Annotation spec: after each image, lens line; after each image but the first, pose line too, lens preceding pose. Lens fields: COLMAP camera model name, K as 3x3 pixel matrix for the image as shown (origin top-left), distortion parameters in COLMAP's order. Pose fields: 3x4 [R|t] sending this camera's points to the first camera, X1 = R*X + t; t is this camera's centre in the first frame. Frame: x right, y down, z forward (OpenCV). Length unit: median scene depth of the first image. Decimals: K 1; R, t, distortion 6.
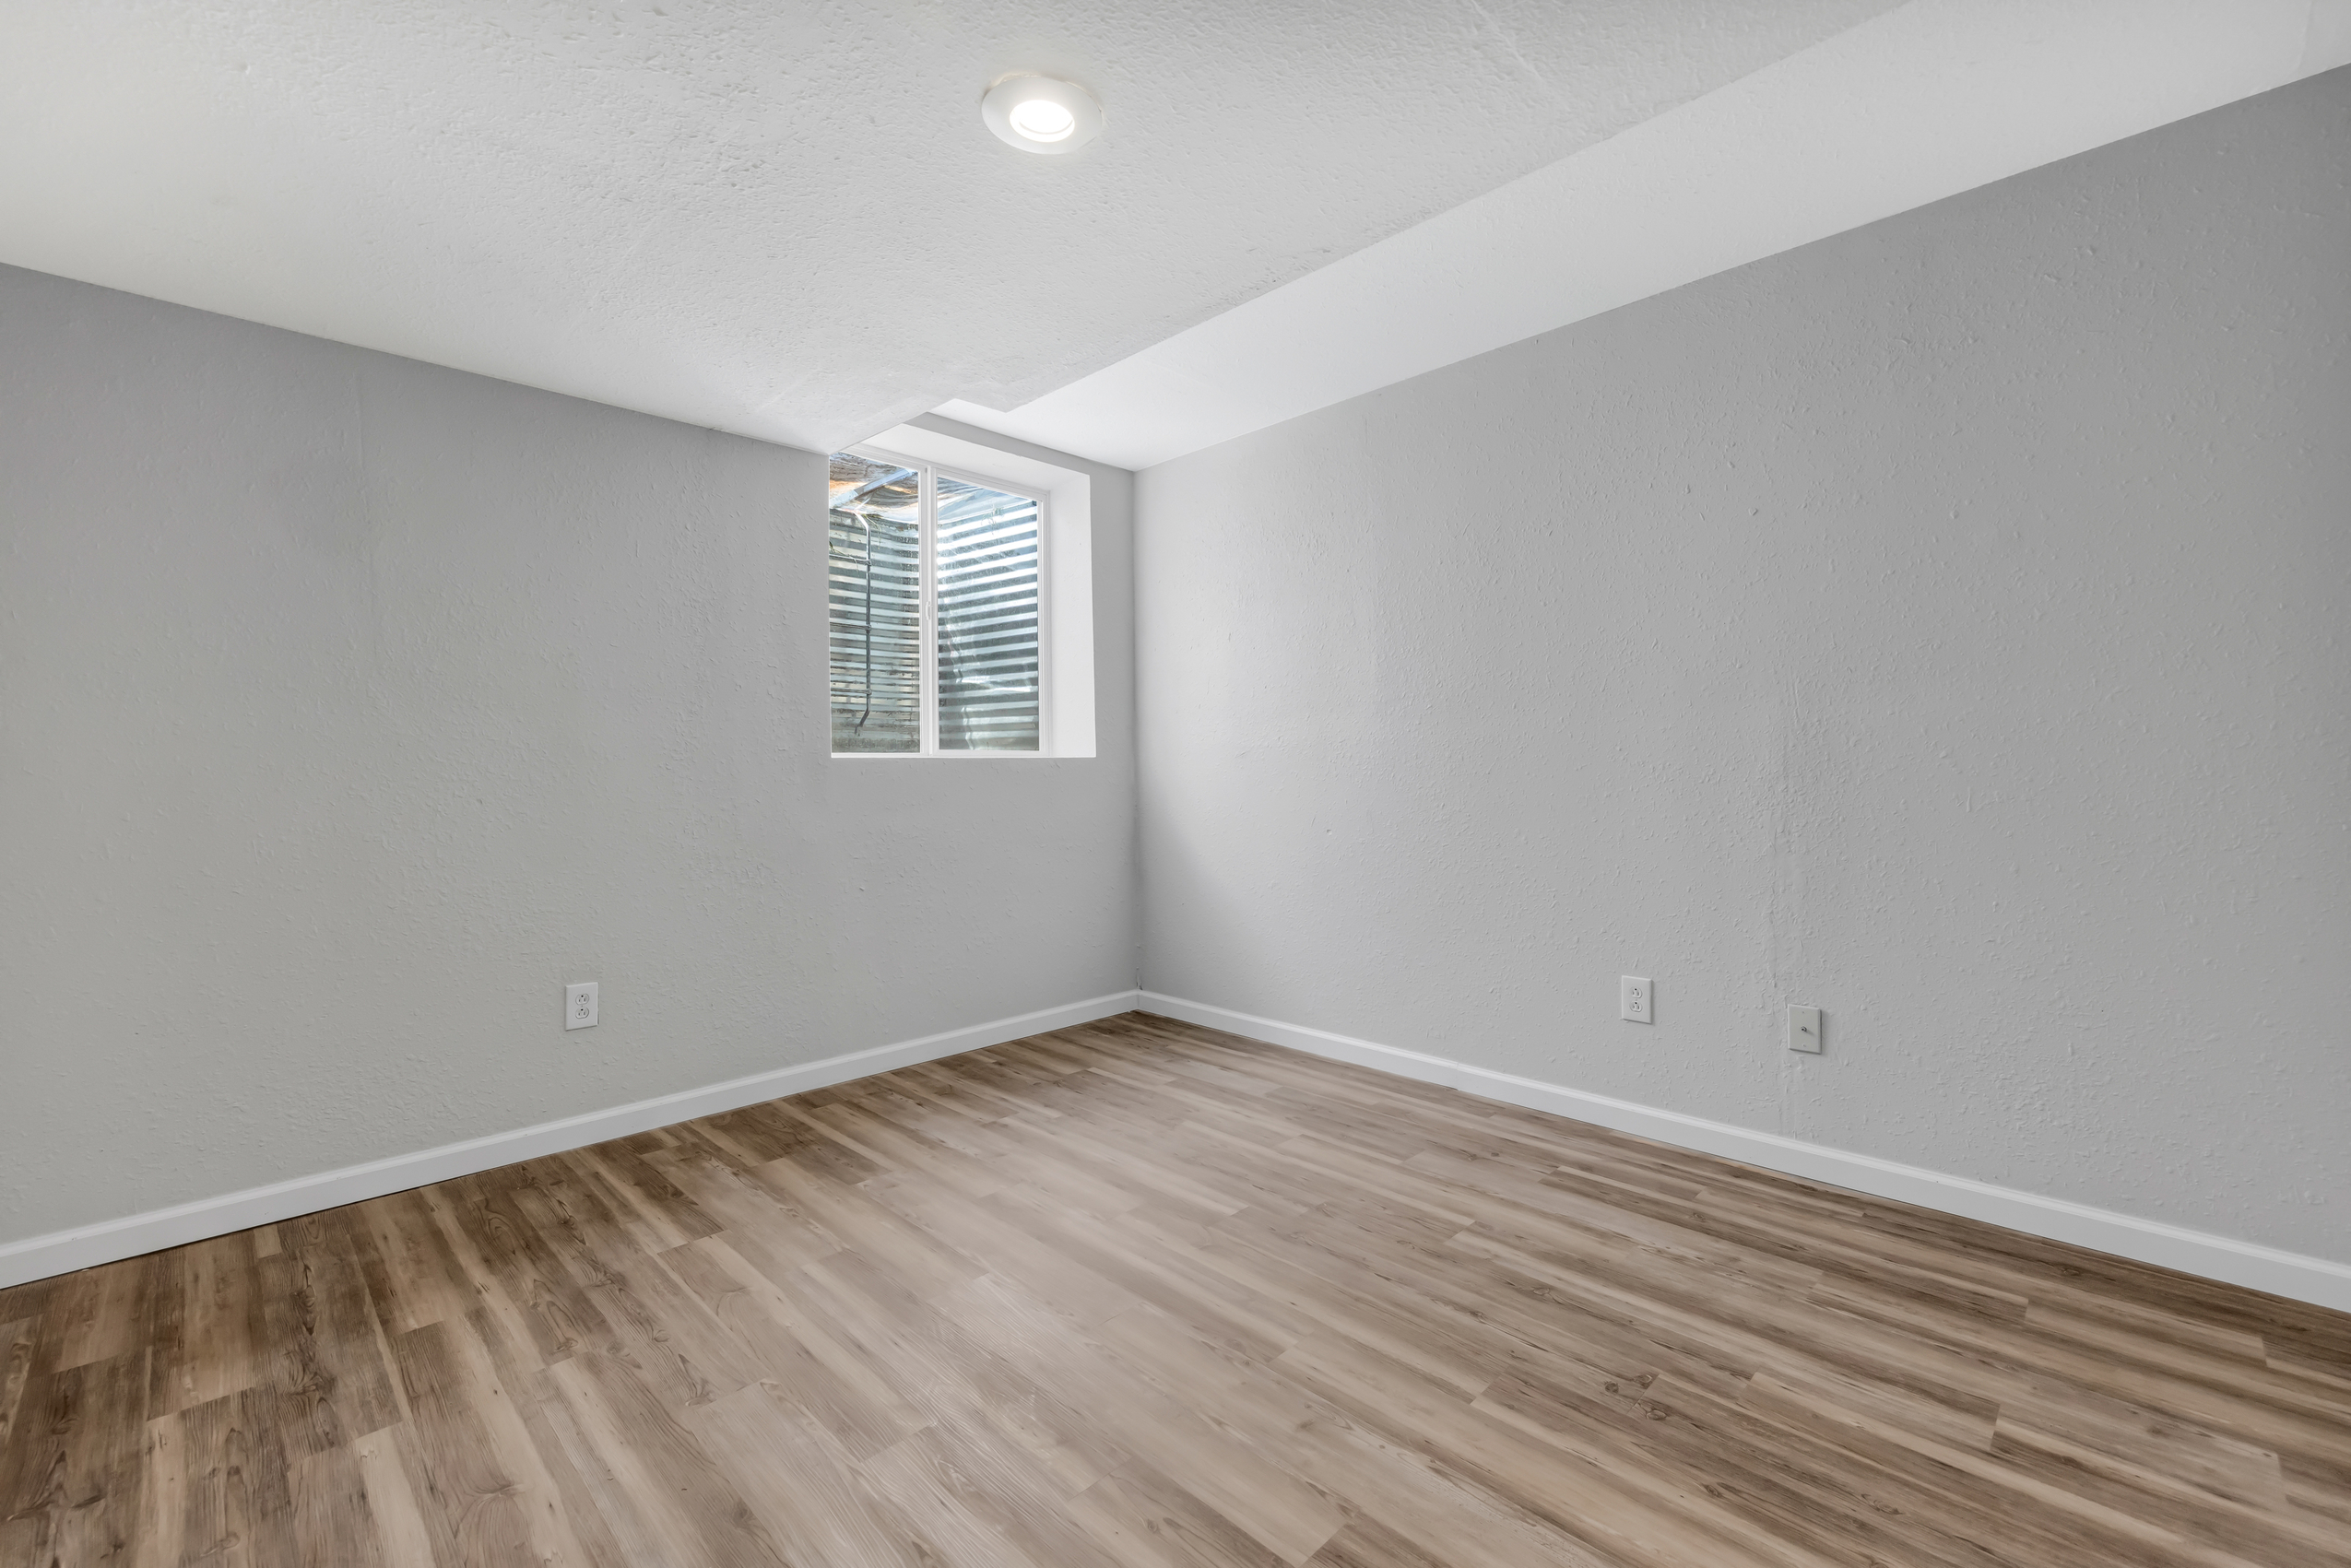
lens RADIAL K [[974.5, 0, 1173.1], [0, 974.5, 780.2], [0, 0, 1]] dist [-0.000040, 0.000089]
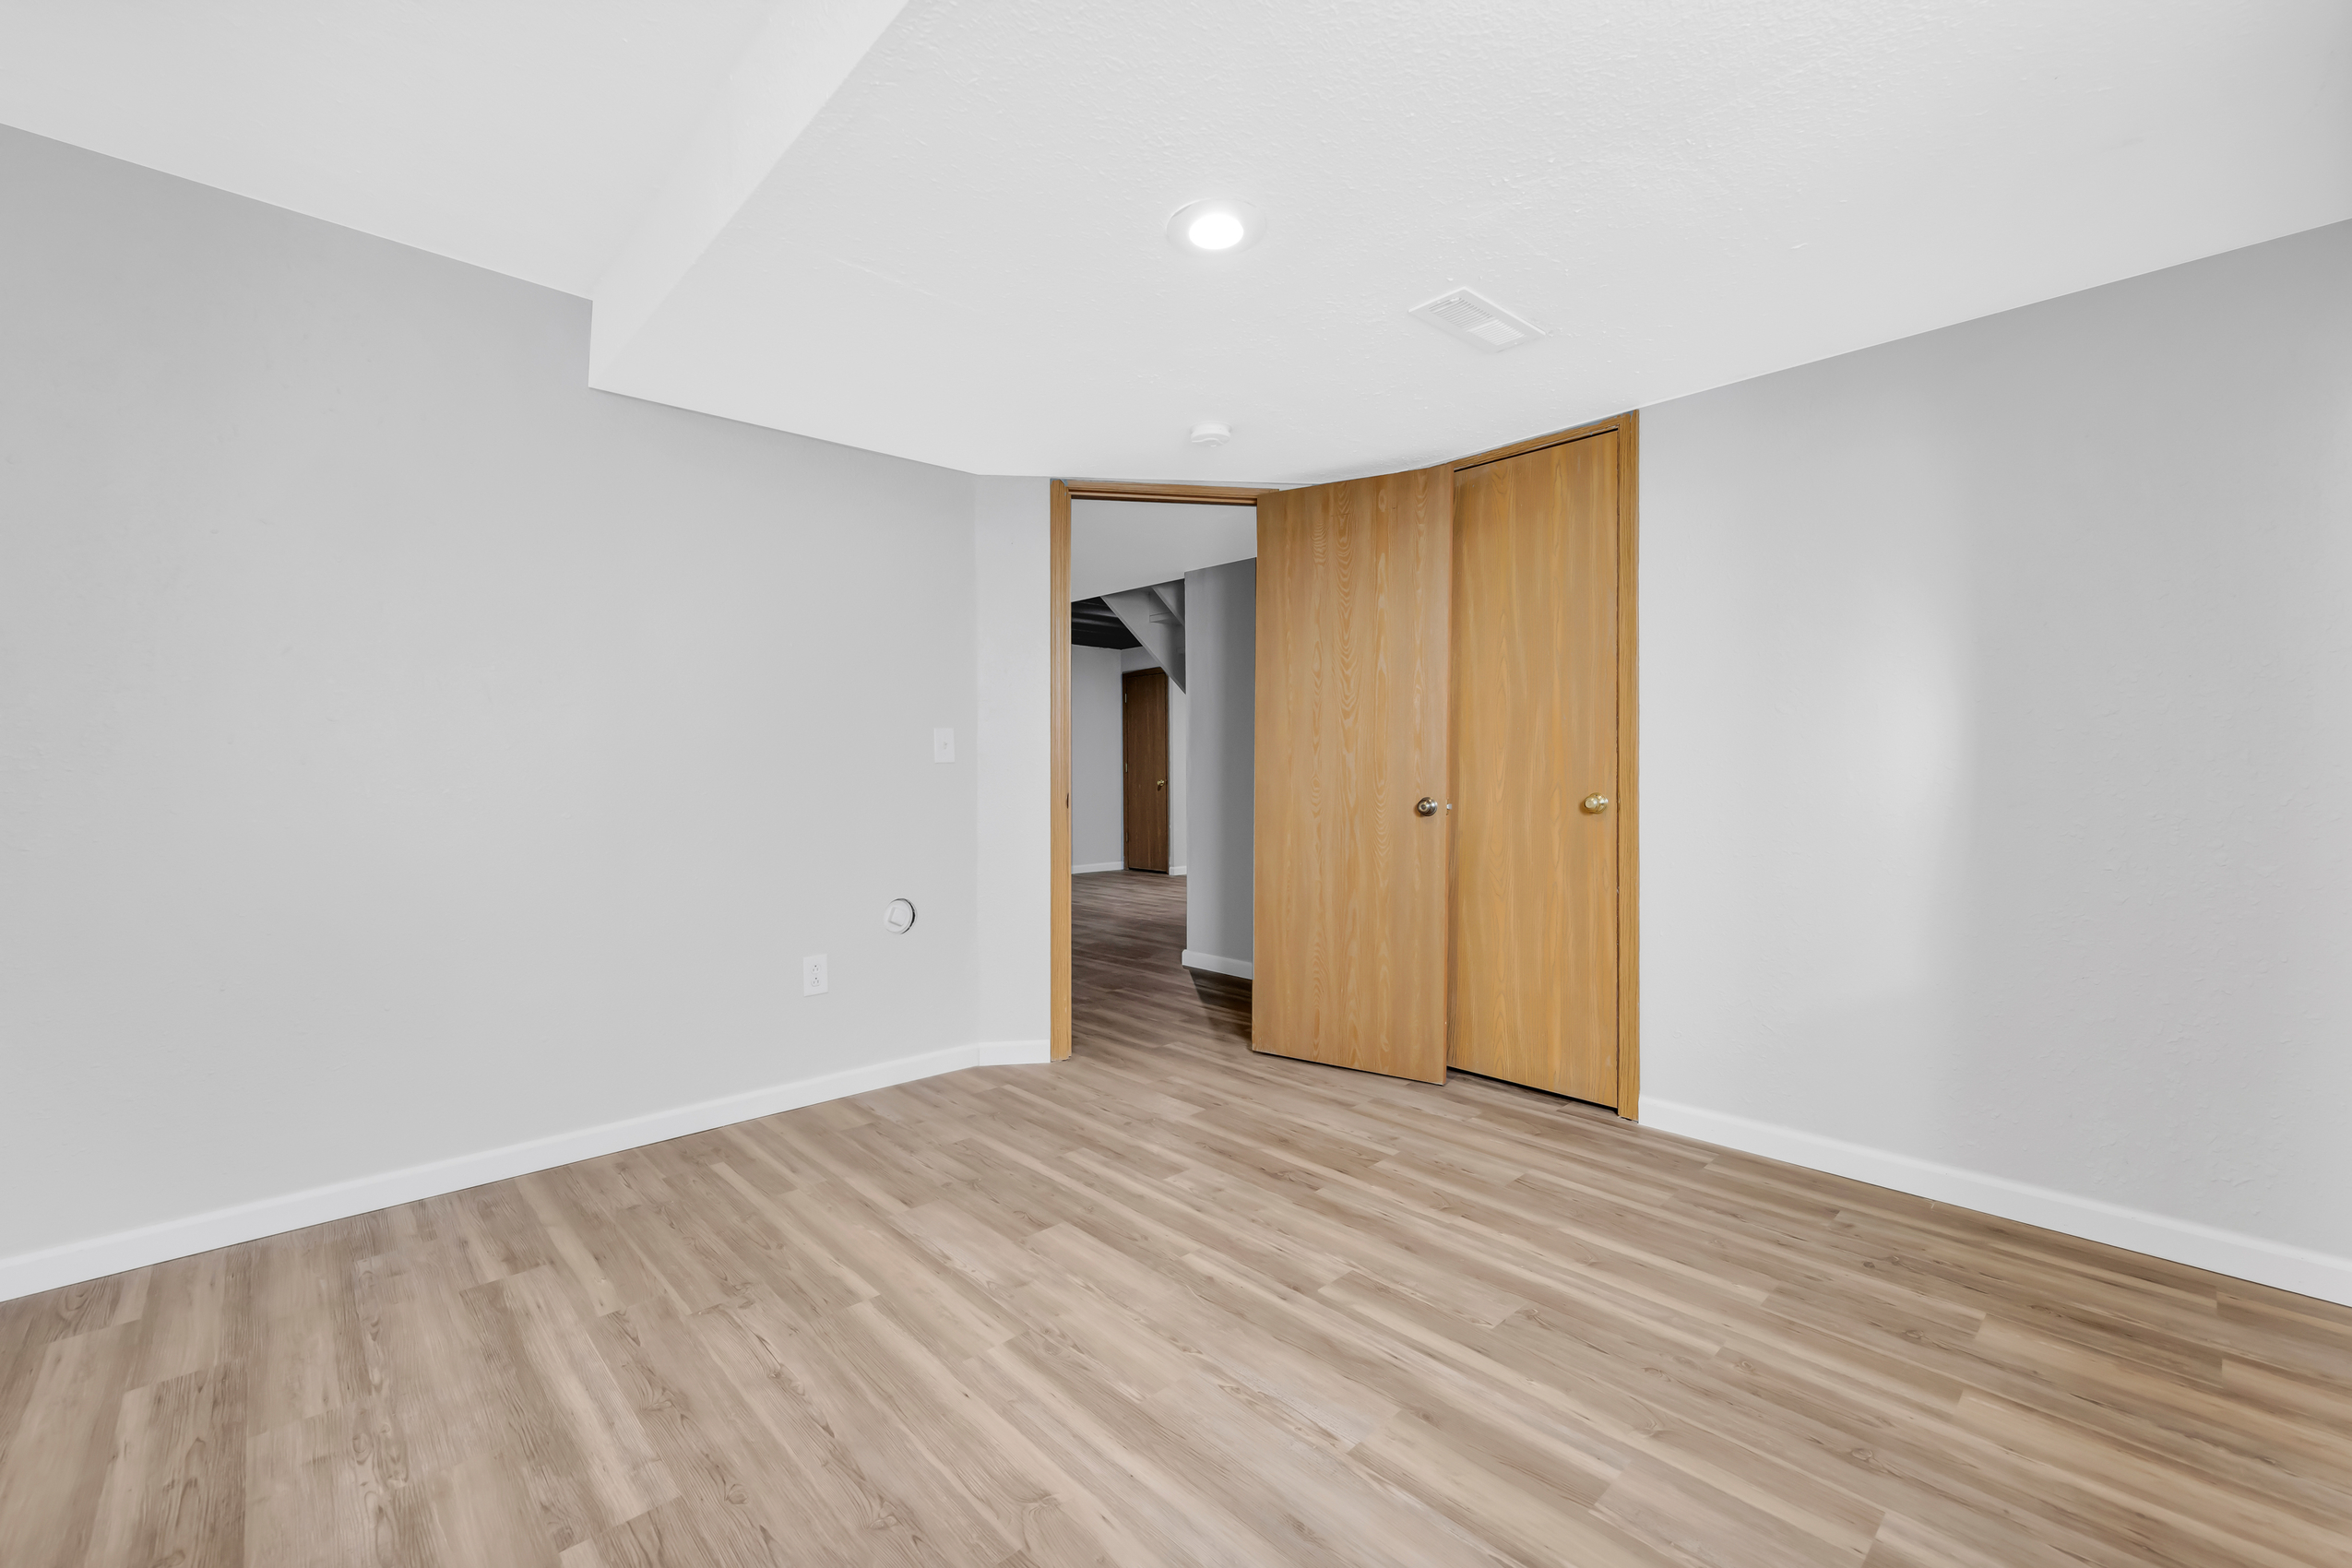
lens RADIAL K [[975.0, 0, 1173.4], [0, 975.0, 781.5], [0, 0, 1]] dist [-0.000040, 0.000089]
pose [[-0.999150, 0.011444, 0.039606, -0.109653], [0.012172, 0.999761, 0.018169, -0.019614], [-0.039388, 0.018635, -0.999050, 2.032317]]
